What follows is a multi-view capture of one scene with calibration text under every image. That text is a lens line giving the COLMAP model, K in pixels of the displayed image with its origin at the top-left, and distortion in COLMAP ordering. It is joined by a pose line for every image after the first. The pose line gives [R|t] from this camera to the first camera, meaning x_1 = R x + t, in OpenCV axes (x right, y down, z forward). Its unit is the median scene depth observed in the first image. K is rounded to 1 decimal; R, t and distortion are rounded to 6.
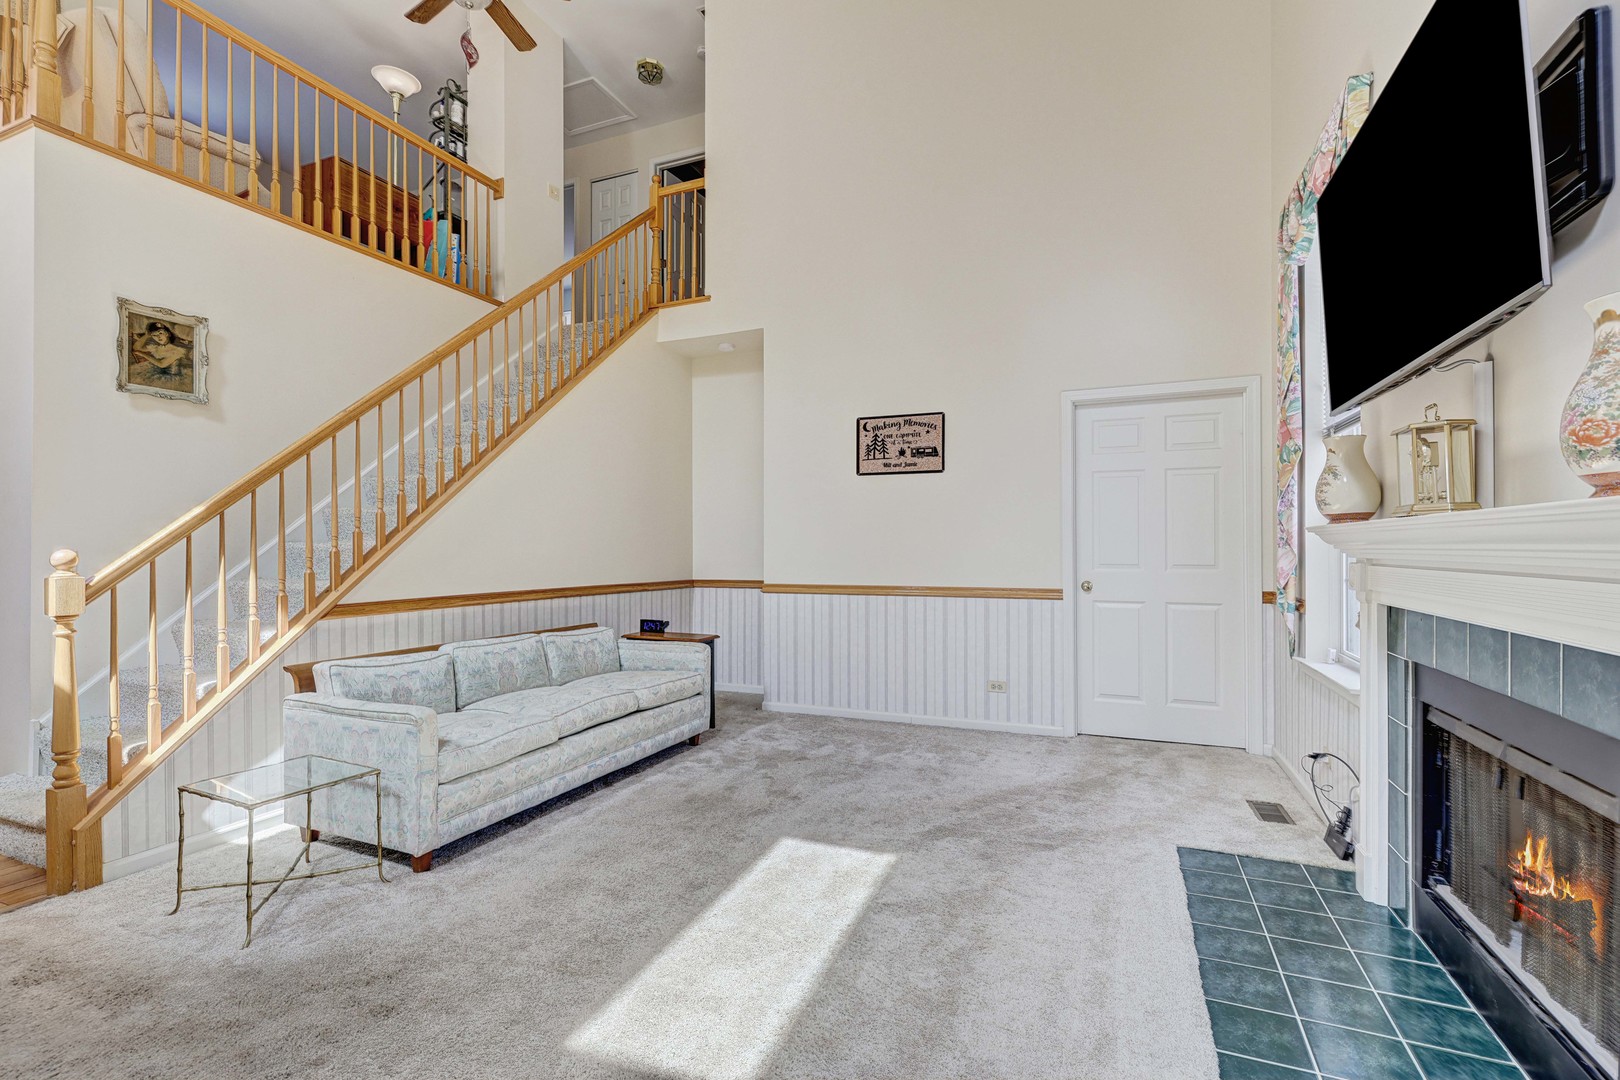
lens RADIAL K [[720.8, 0, 810.0], [0, 720.8, 540.0], [0, 0, 1]] dist [-0.000859, -0.000051]
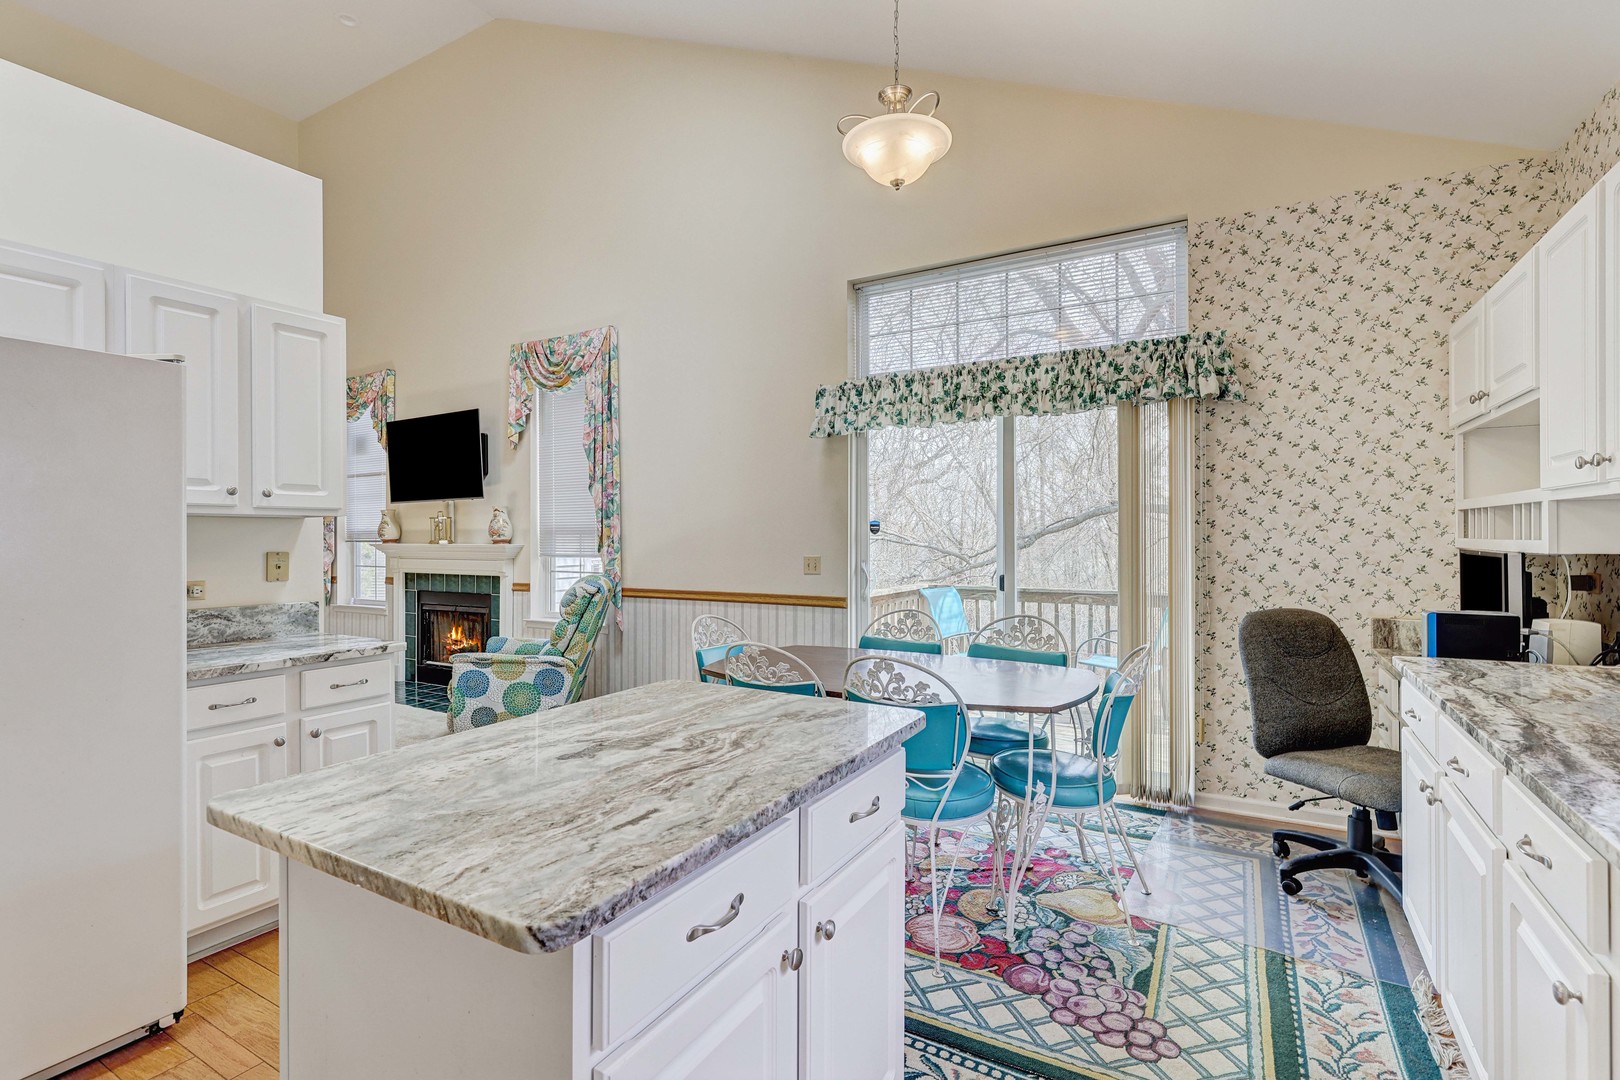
lens RADIAL K [[754.8, 0, 810.7], [0, 754.8, 534.3], [0, 0, 1]] dist [-0.000299, -0.000255]
pose [[0.128459, 0.000305, 0.991715, -0.920712], [-0.003687, 0.999993, 0.000170, -0.030853], [-0.991708, -0.003679, 0.128459, -0.452754]]
